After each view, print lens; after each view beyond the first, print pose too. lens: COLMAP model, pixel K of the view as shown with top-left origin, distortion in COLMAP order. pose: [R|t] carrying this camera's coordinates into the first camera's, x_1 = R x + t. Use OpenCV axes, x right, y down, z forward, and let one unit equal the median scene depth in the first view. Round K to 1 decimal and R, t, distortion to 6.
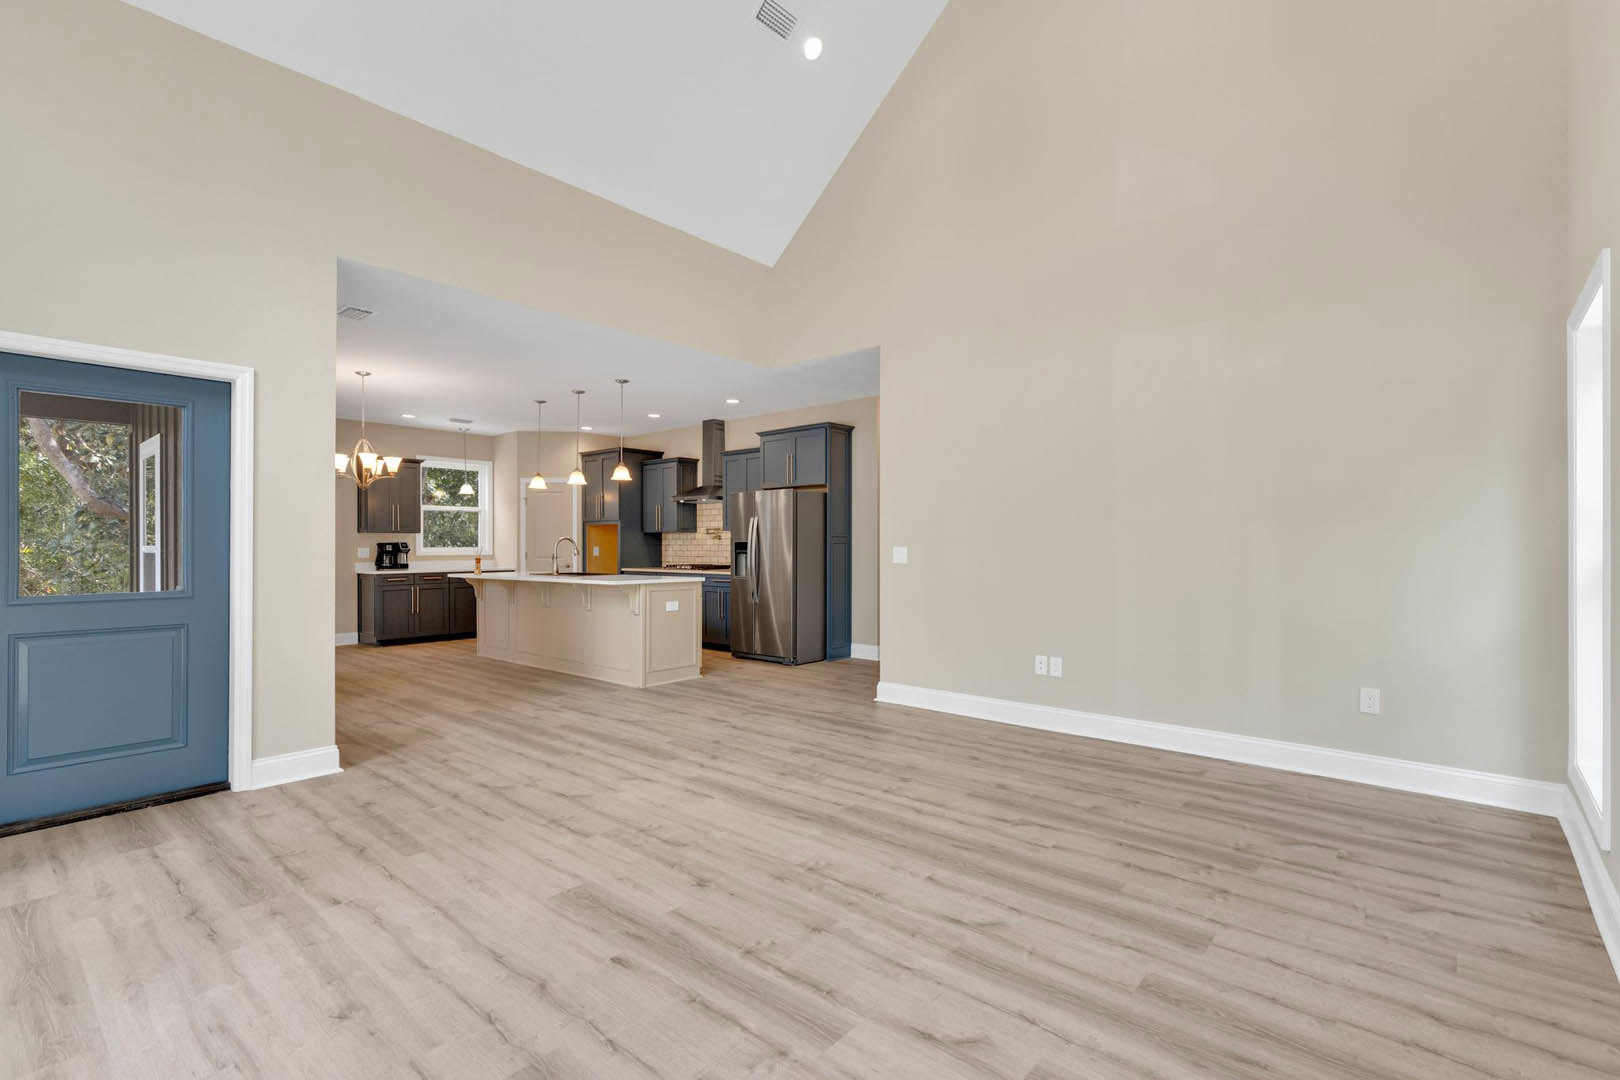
lens RADIAL K [[737.0, 0, 827.7], [0, 737.0, 544.5], [0, 0, 1]] dist [0.010358, -0.001193]
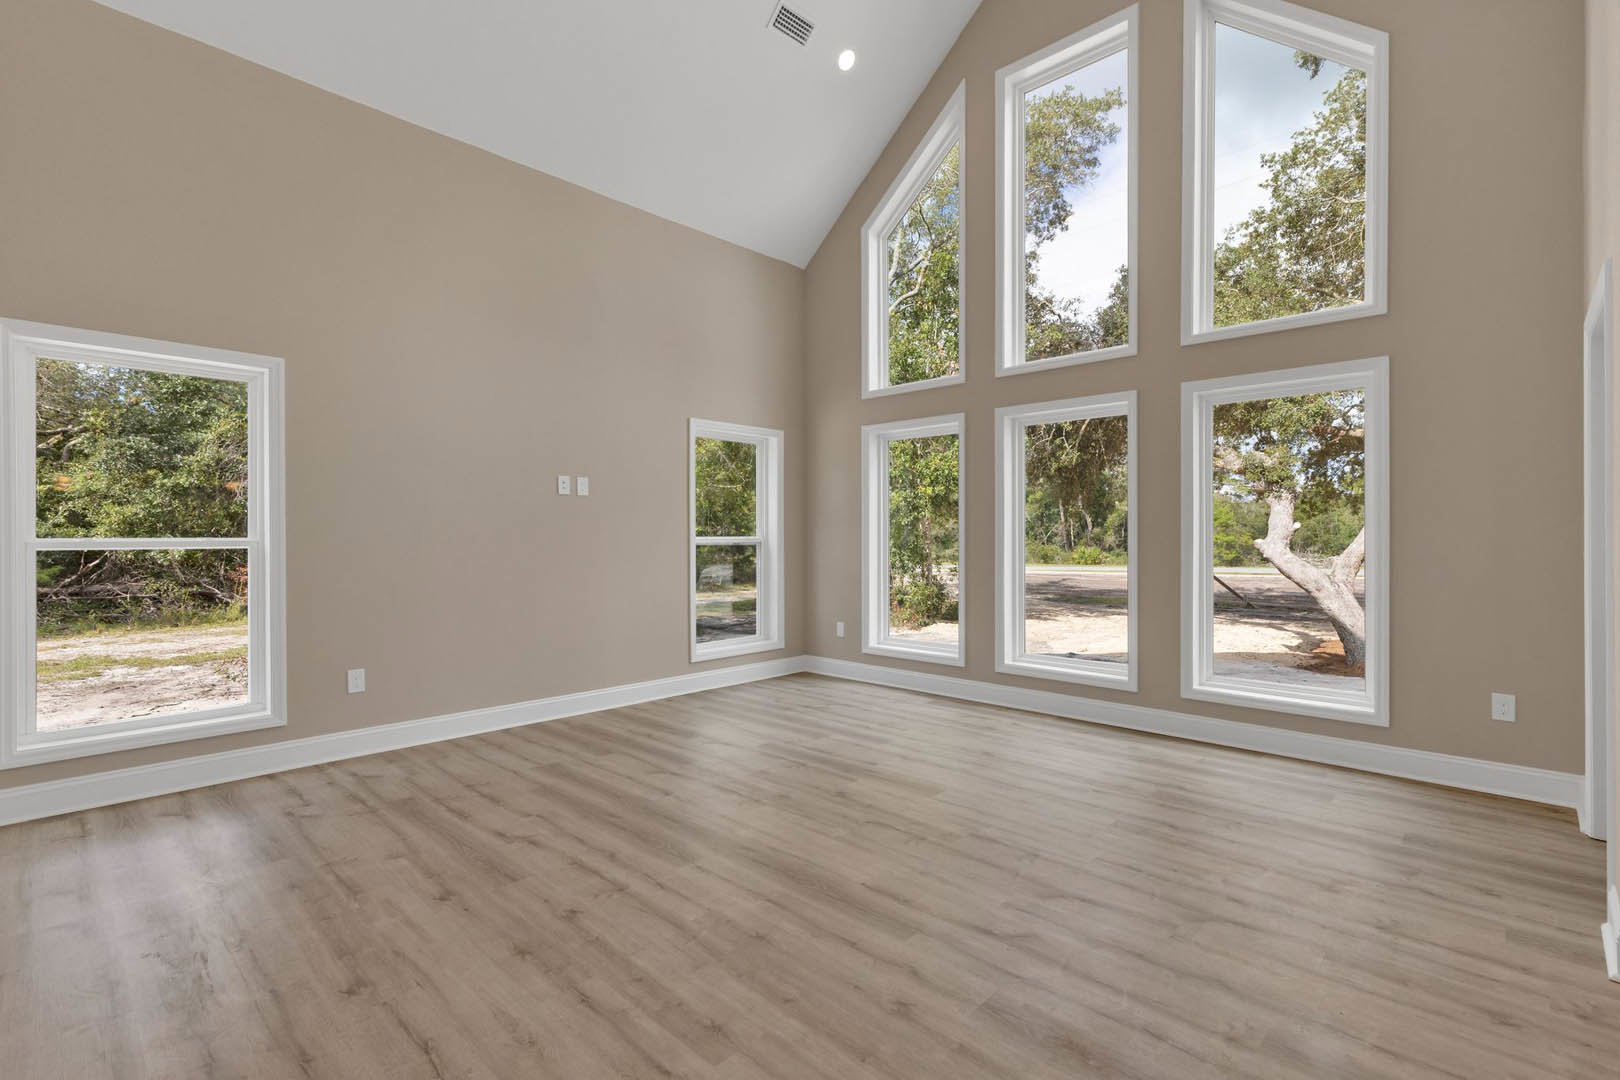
lens RADIAL K [[737.0, 0, 823.0], [0, 737.0, 540.0], [0, 0, 1]] dist [0.010358, -0.001193]
pose [[-0.998784, 0.003018, 0.049200, -0.121021], [0.003275, 0.999981, 0.005129, -0.002588], [-0.049184, 0.005284, -0.998776, 1.375969]]
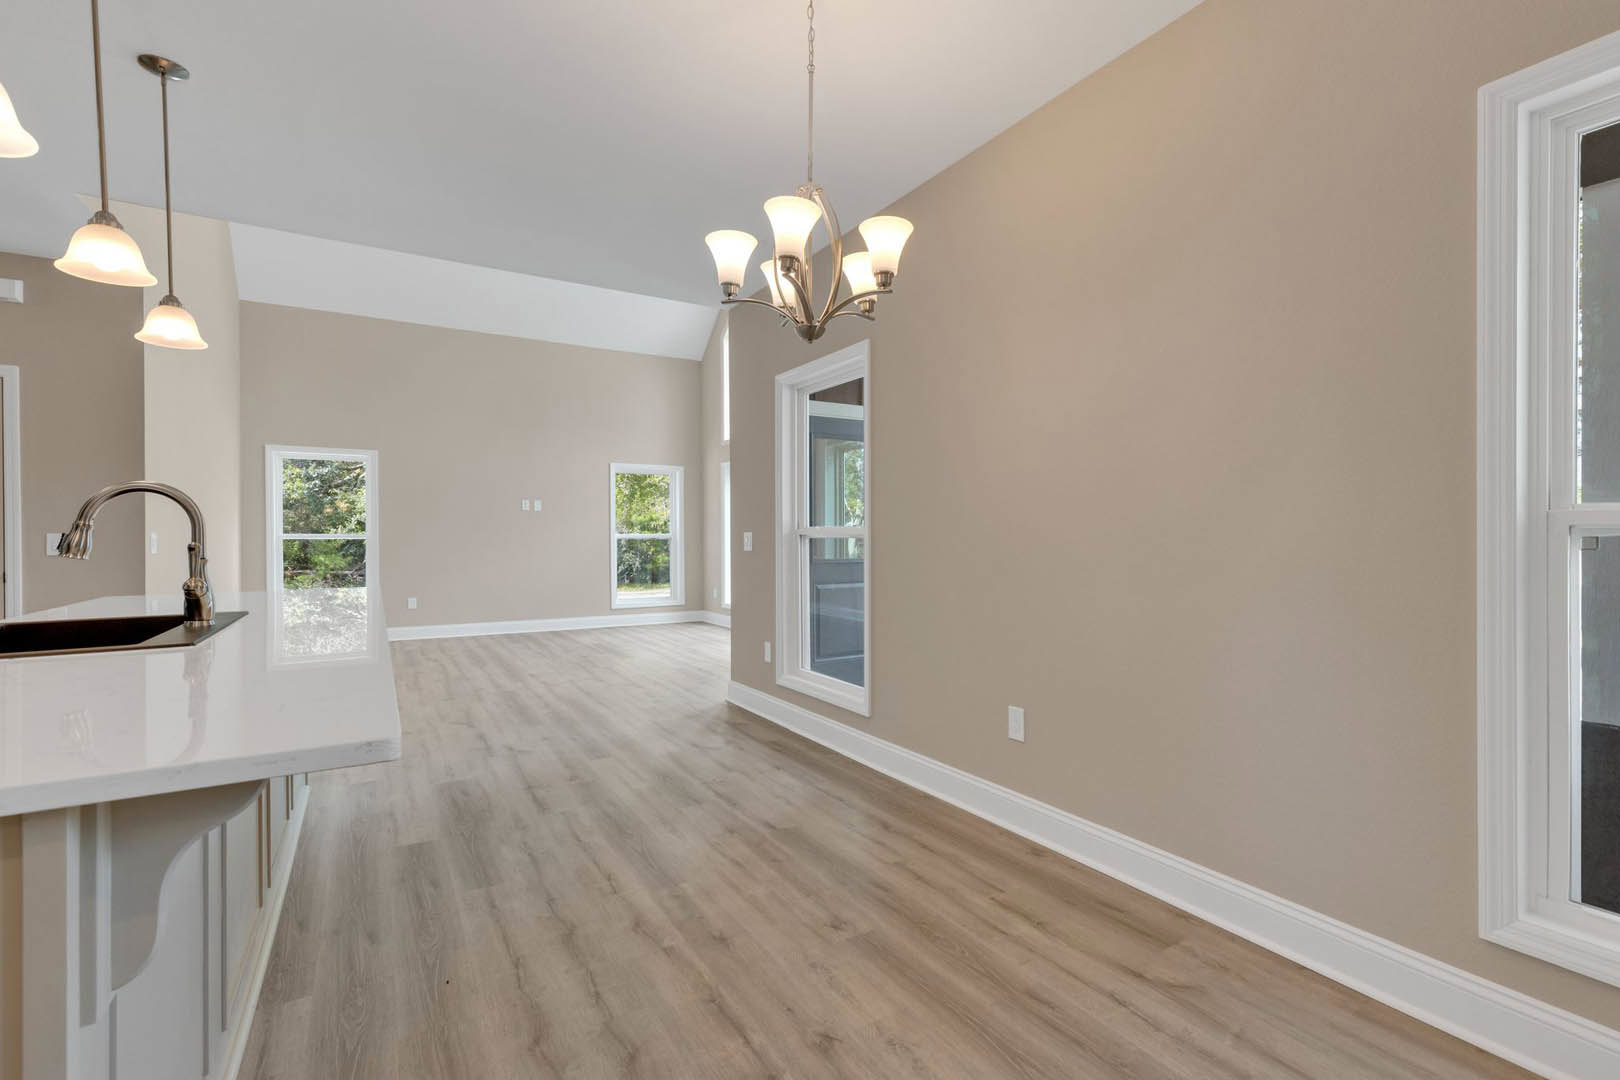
lens RADIAL K [[737.0, 0, 820.1], [0, 737.0, 537.3], [0, 0, 1]] dist [0.010358, -0.001193]
pose [[-0.948223, 0.008098, 0.317502, -1.101058], [0.007769, 0.999967, -0.002303, 0.018685], [-0.317510, 0.000283, -0.948255, 1.956392]]
